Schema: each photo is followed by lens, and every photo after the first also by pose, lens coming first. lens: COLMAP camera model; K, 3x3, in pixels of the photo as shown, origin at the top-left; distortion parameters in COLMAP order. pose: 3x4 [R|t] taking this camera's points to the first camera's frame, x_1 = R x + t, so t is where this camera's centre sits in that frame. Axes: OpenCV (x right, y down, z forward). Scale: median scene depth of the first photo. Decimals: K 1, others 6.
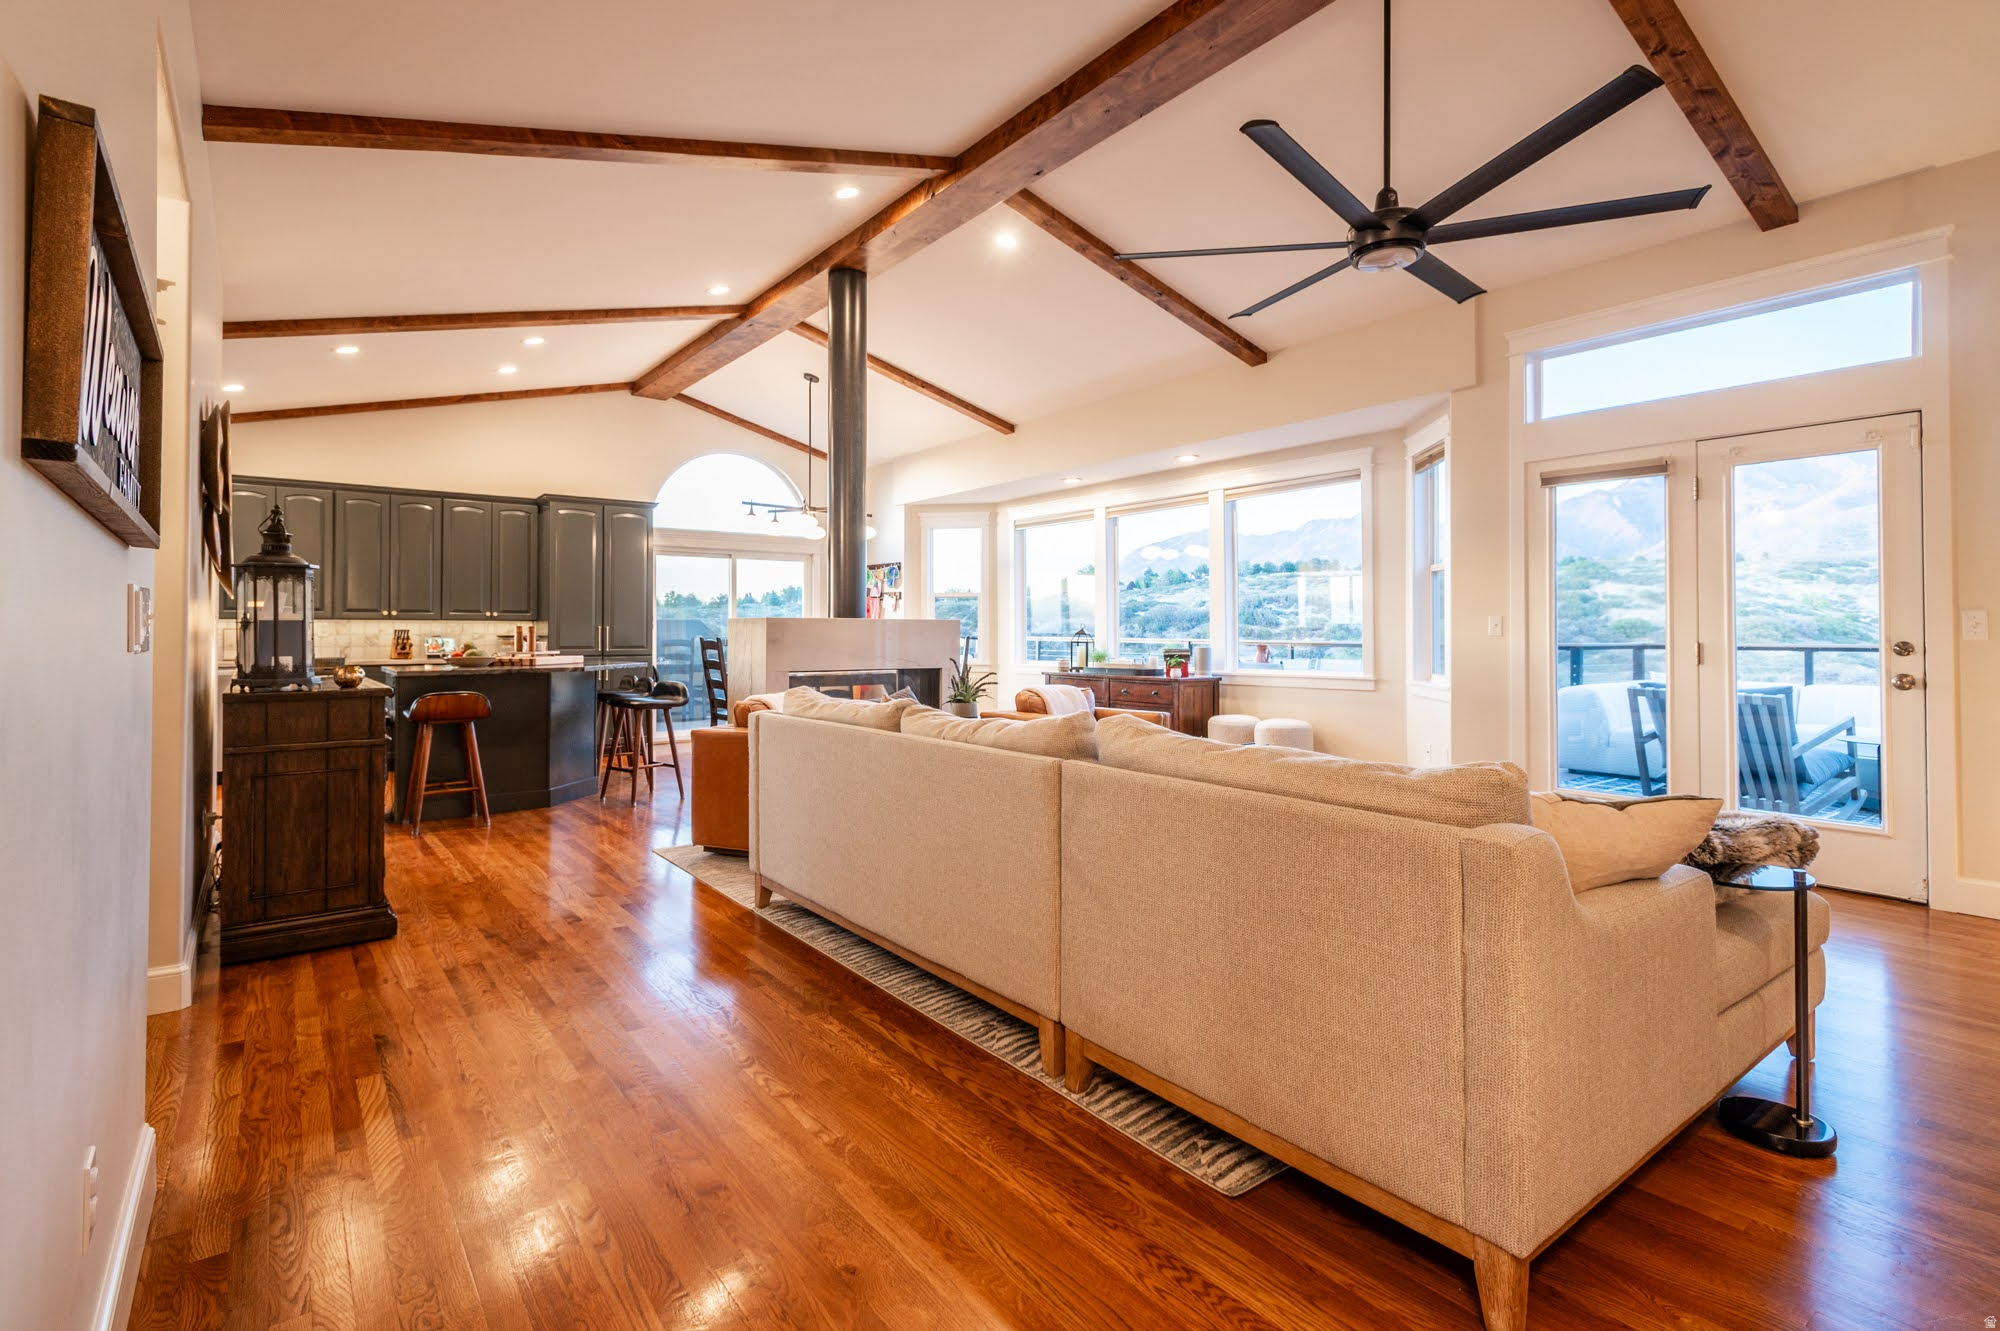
lens RADIAL K [[956.2, 0, 961.1], [0, 956.2, 613.4], [0, 0, 1]] dist [0.000318, 0.000037]
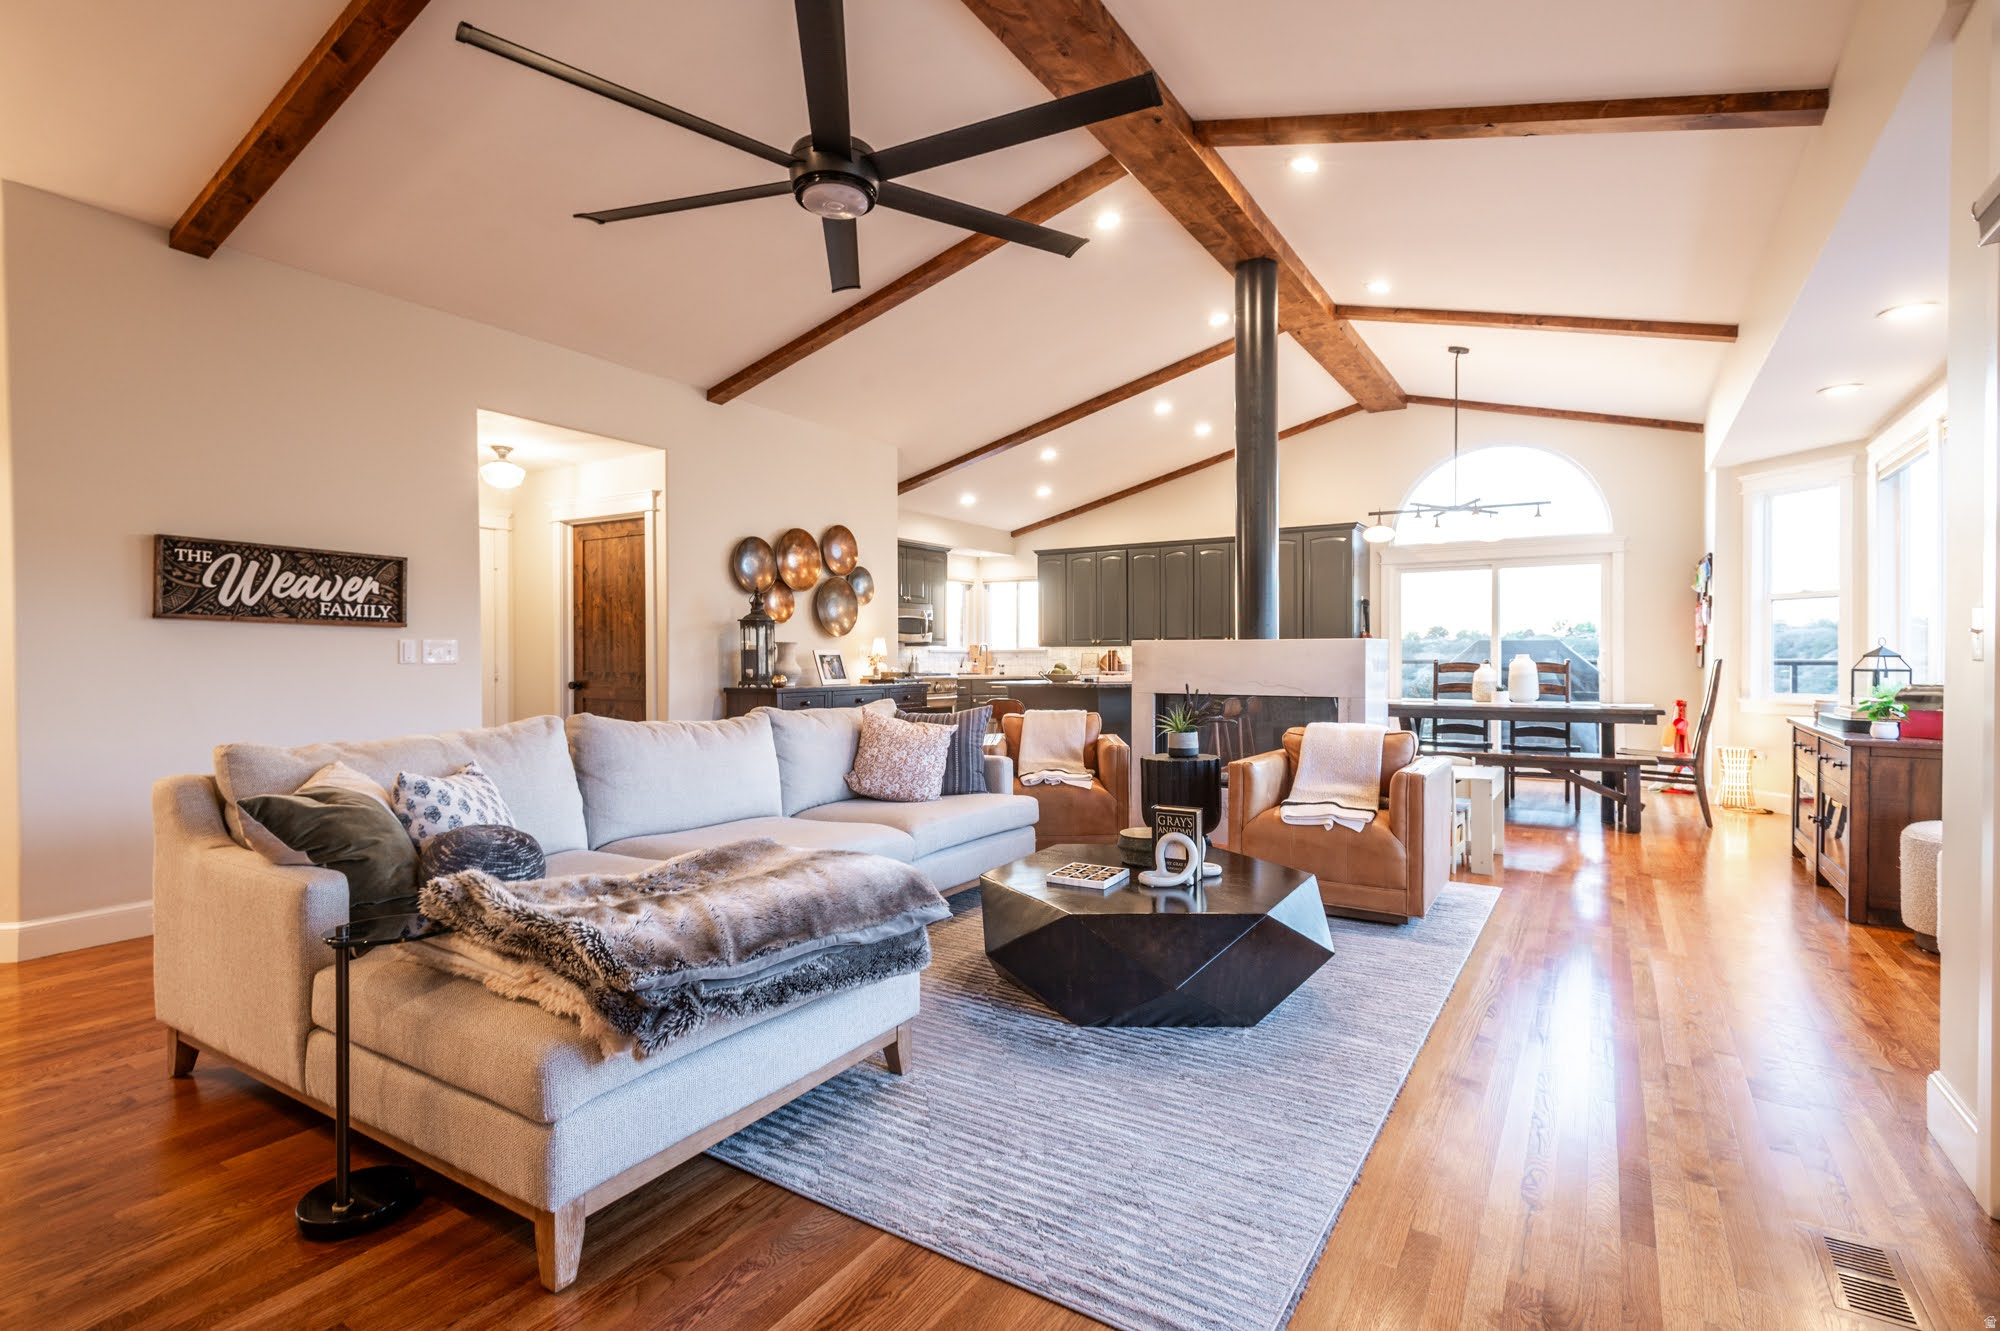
lens RADIAL K [[958.6, 0, 1000.0], [0, 958.6, 665.5], [0, 0, 1]] dist [0.000135, 0.000006]
pose [[0.369969, 0.005320, -0.929029, 0.495066], [0.022084, 0.999651, 0.014519, 0.009092], [0.928782, -0.025888, 0.369722, 0.321898]]
